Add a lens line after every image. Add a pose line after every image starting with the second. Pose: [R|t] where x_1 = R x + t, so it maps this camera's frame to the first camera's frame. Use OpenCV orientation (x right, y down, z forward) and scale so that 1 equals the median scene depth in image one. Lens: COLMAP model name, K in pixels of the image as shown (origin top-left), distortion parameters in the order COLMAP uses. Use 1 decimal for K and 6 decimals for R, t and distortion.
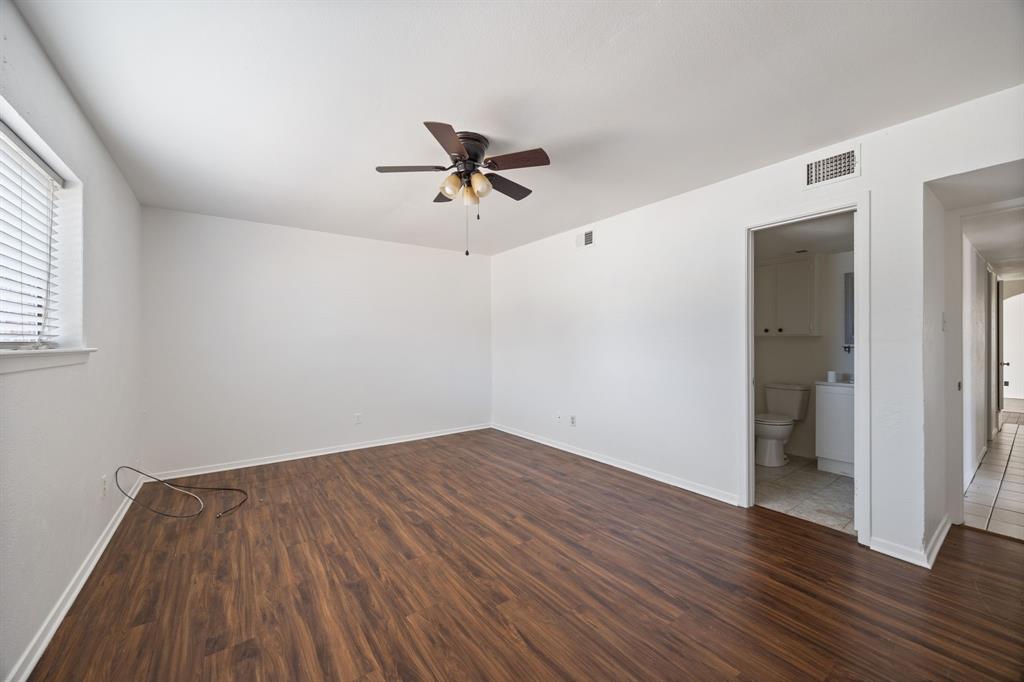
lens RADIAL K [[389.7, 0, 514.4], [0, 389.7, 342.6], [0, 0, 1]] dist [-0.002544, 0.000033]
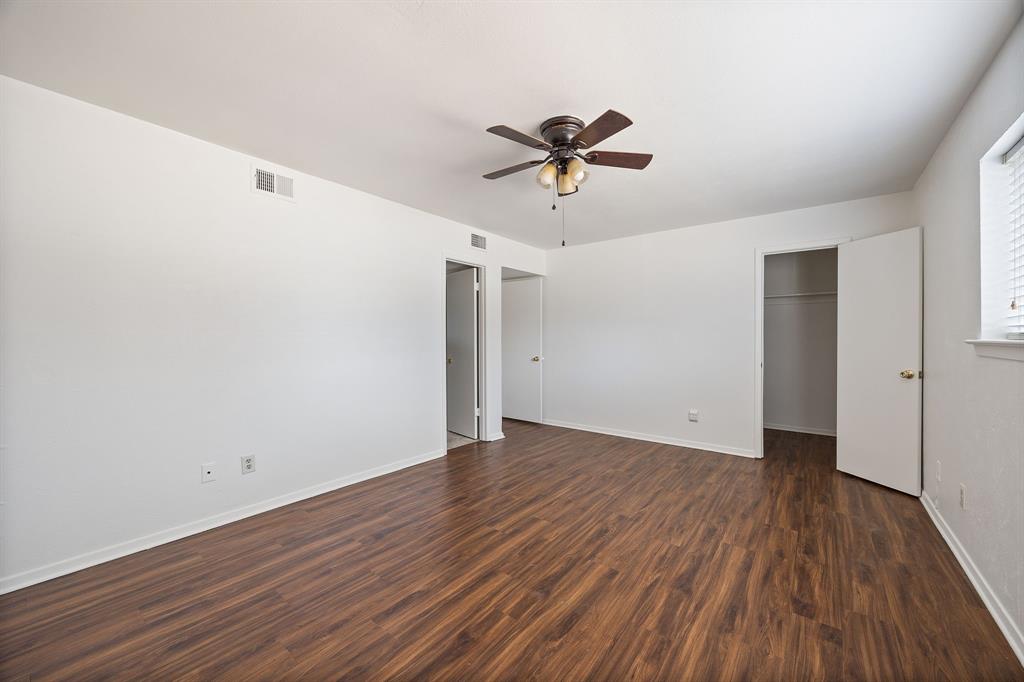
lens RADIAL K [[389.7, 0, 514.4], [0, 389.7, 342.6], [0, 0, 1]] dist [-0.002544, 0.000033]
pose [[-0.271220, -0.006216, 0.962497, -1.013468], [0.002607, 0.999971, 0.007193, 0.007393], [-0.962514, 0.004460, -0.271196, 1.382626]]
